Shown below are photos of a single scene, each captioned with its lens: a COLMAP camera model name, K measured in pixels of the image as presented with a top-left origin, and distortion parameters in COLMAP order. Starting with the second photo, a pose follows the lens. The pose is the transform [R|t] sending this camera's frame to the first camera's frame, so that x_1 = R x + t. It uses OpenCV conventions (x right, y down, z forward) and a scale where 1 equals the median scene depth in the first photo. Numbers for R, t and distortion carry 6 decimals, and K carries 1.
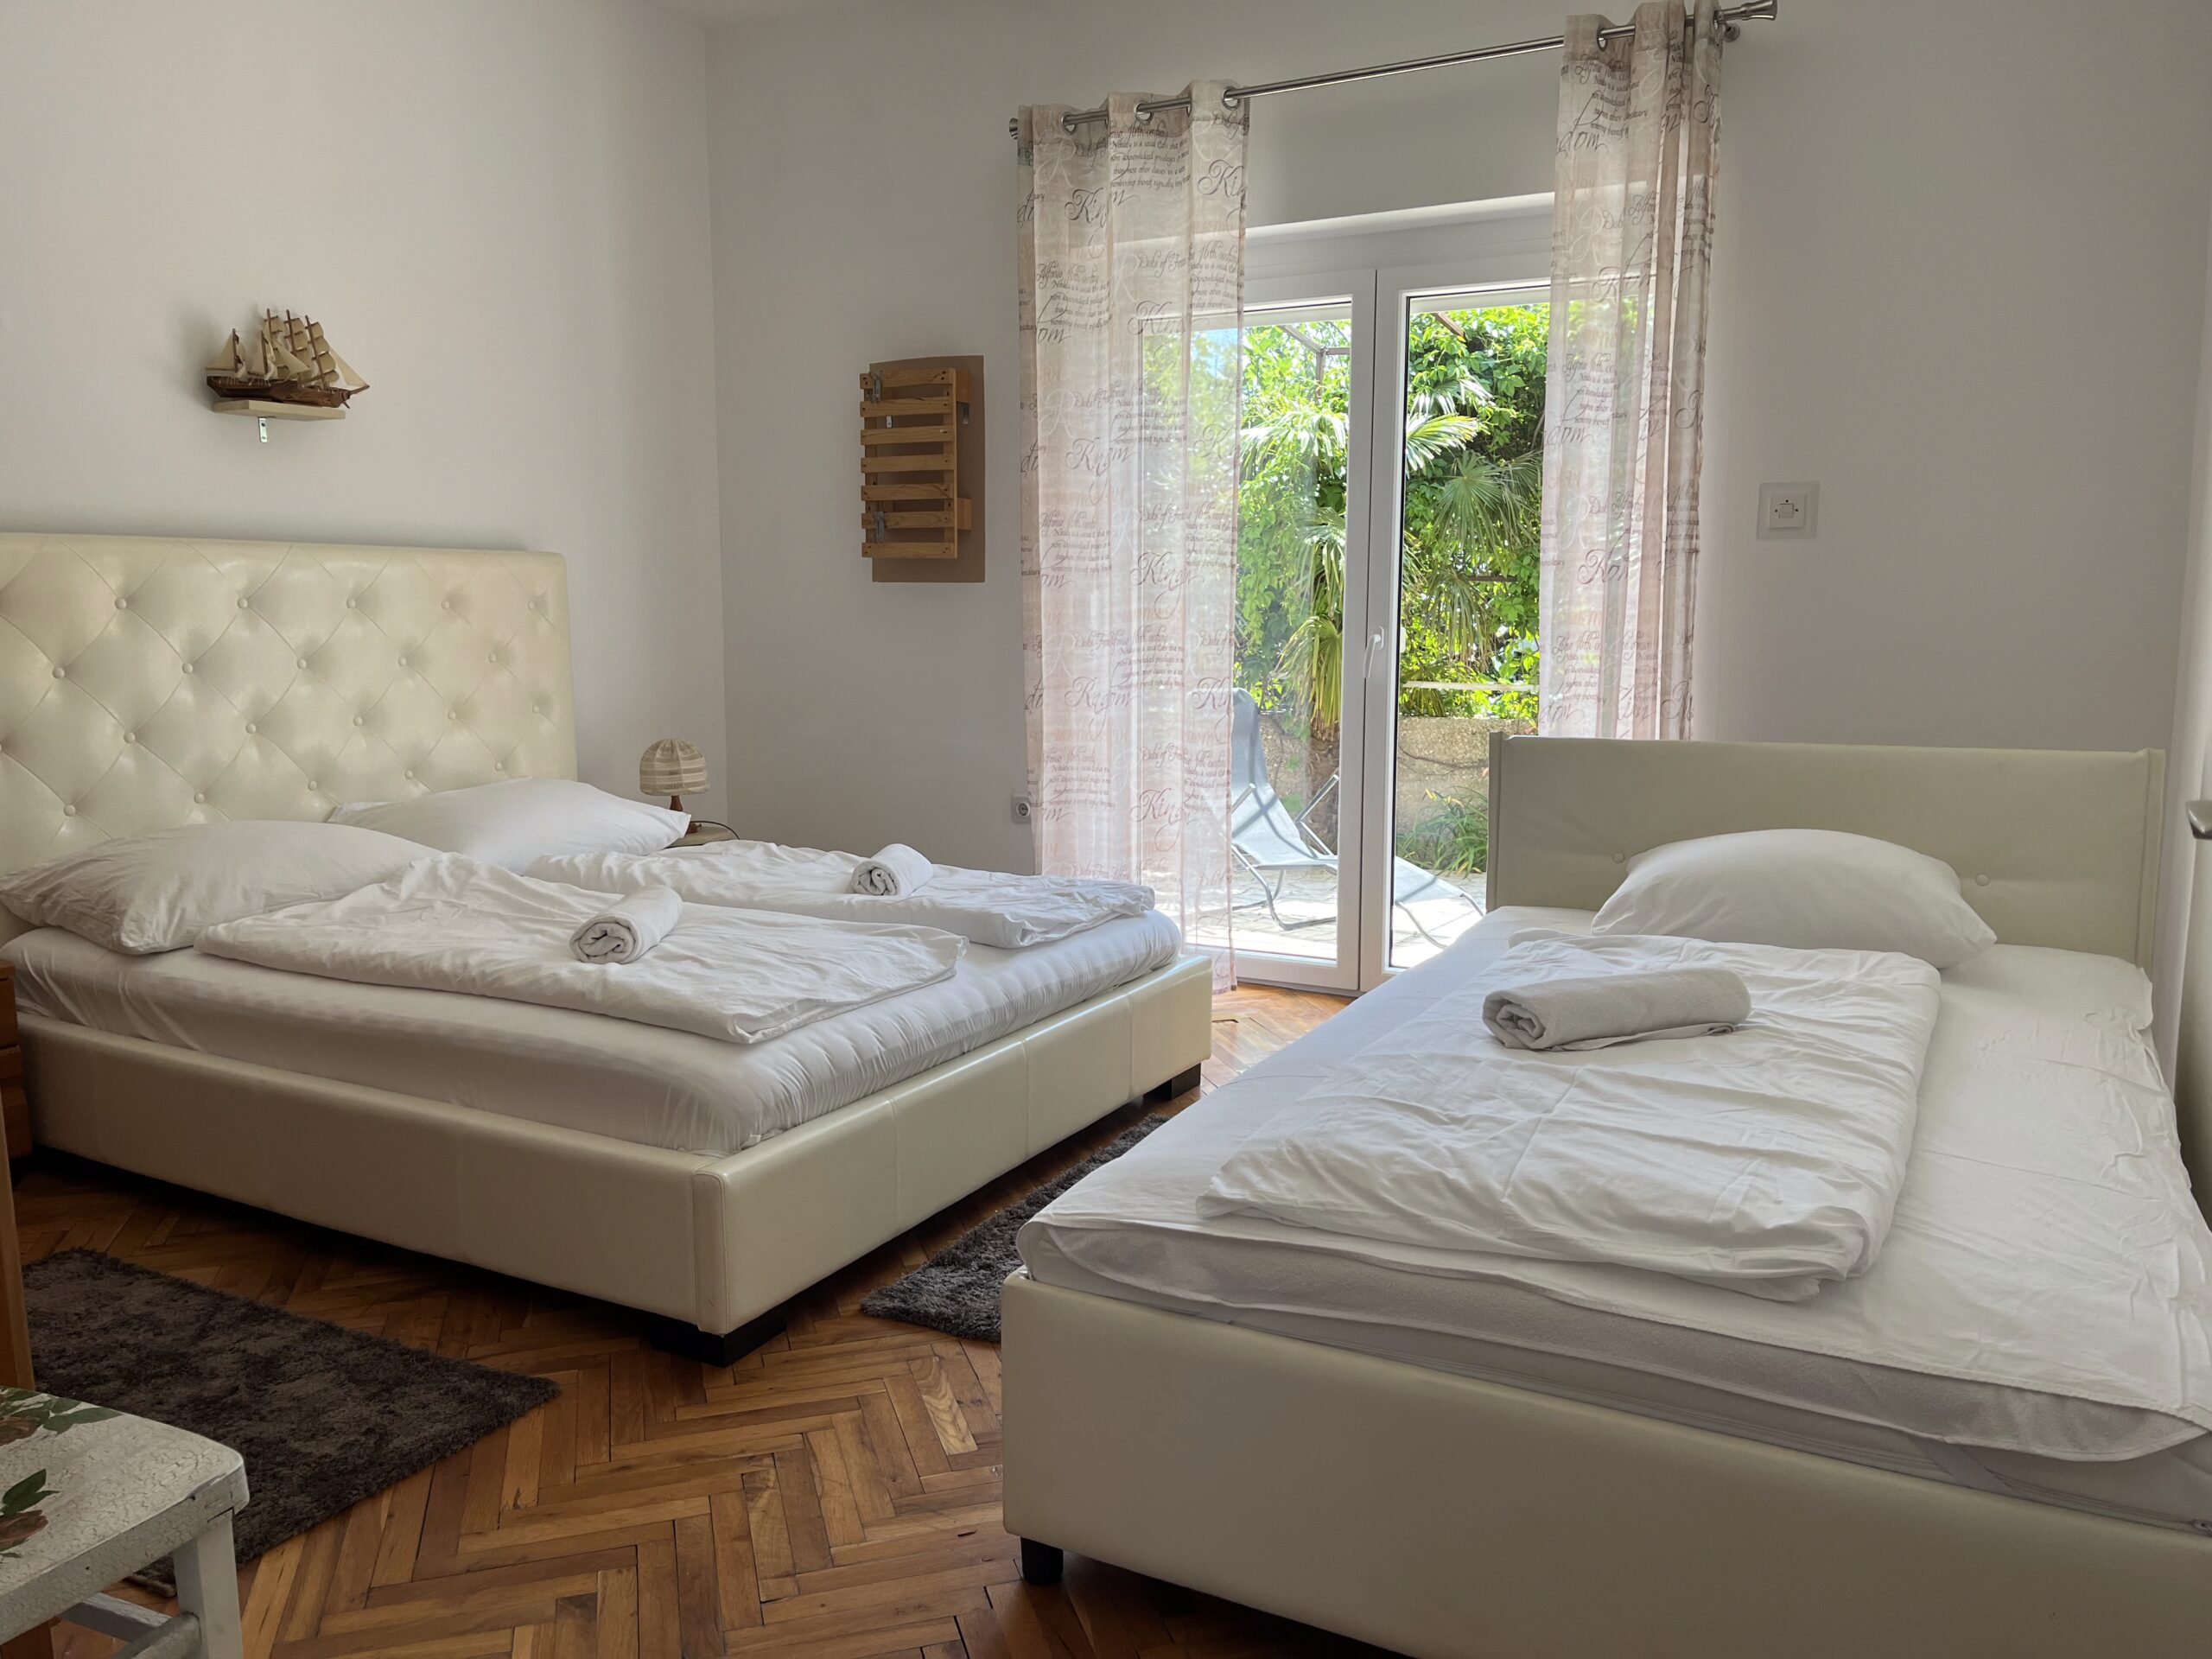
lens RADIAL K [[1677.9, 0, 1106.0], [0, 1677.9, 829.5], [0, 0, 1]] dist [0.061097, -0.077403]
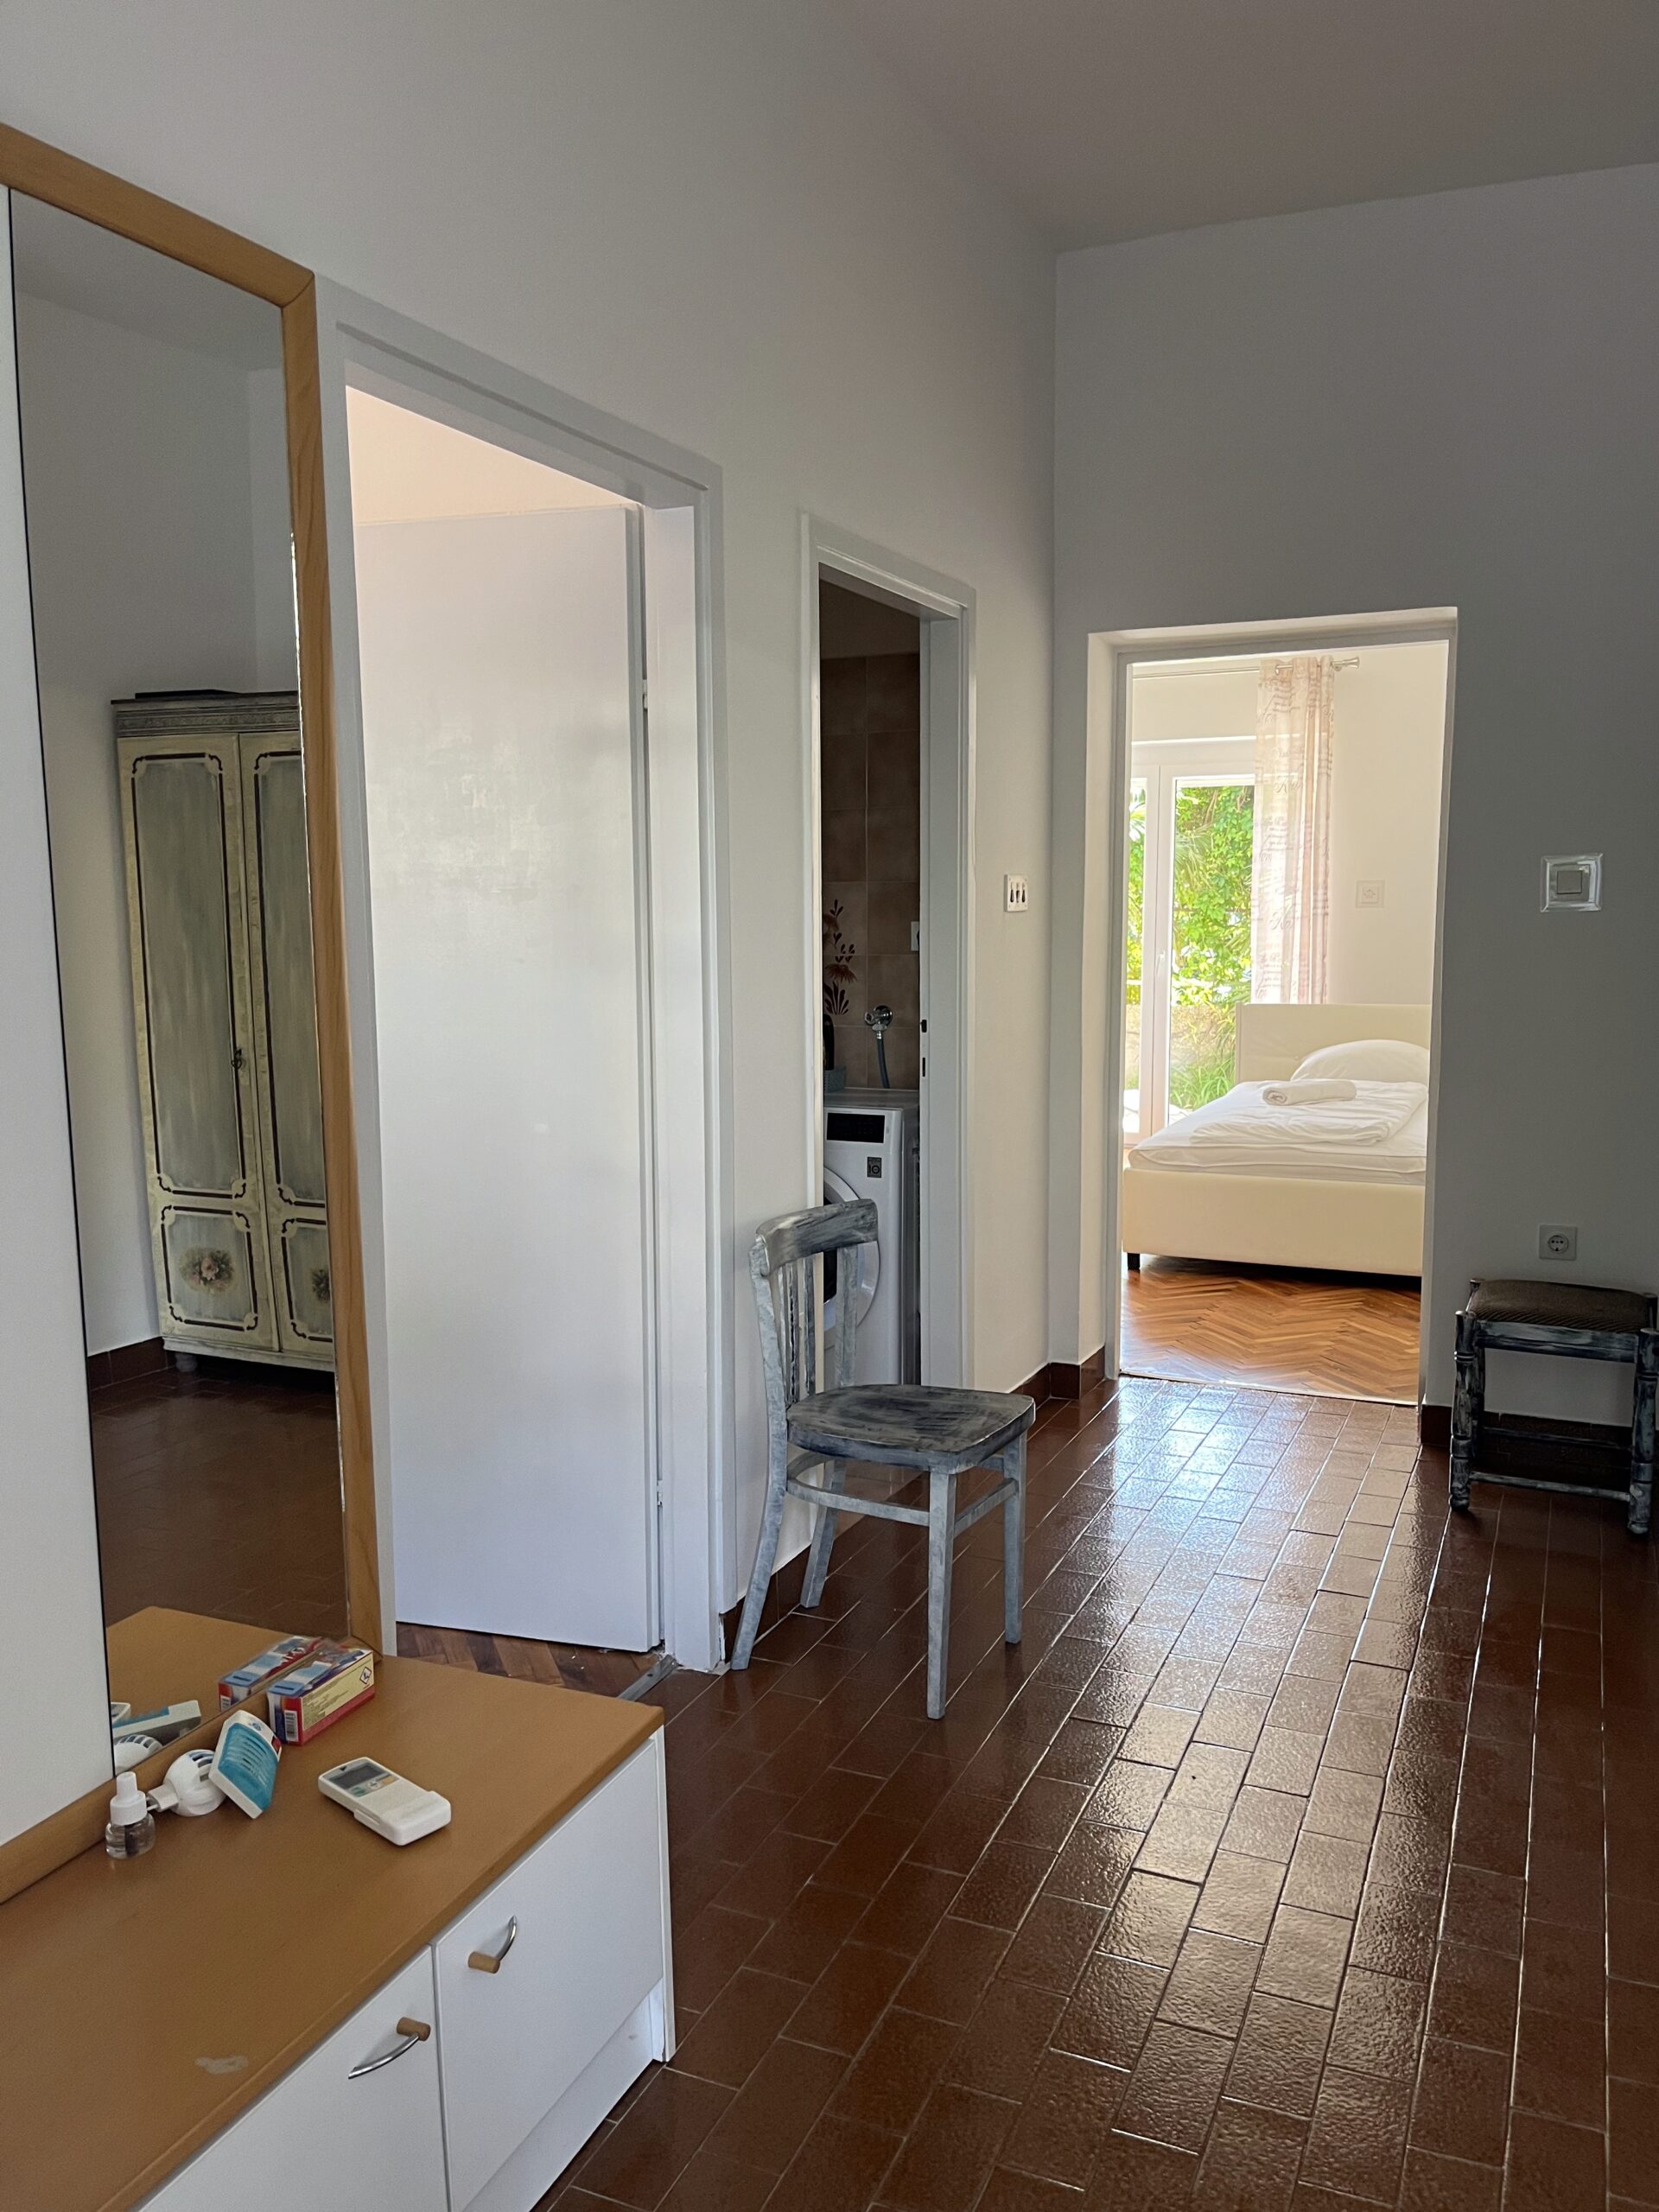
lens RADIAL K [[1677.9, 0, 829.5], [0, 1677.9, 1106.0], [0, 0, 1]] dist [0.061097, -0.077403]
pose [[0.997896, -0.015309, 0.062996, -0.395561], [0.016336, 0.999741, -0.015827, 0.093706], [-0.062738, 0.016823, 0.997888, -1.027029]]
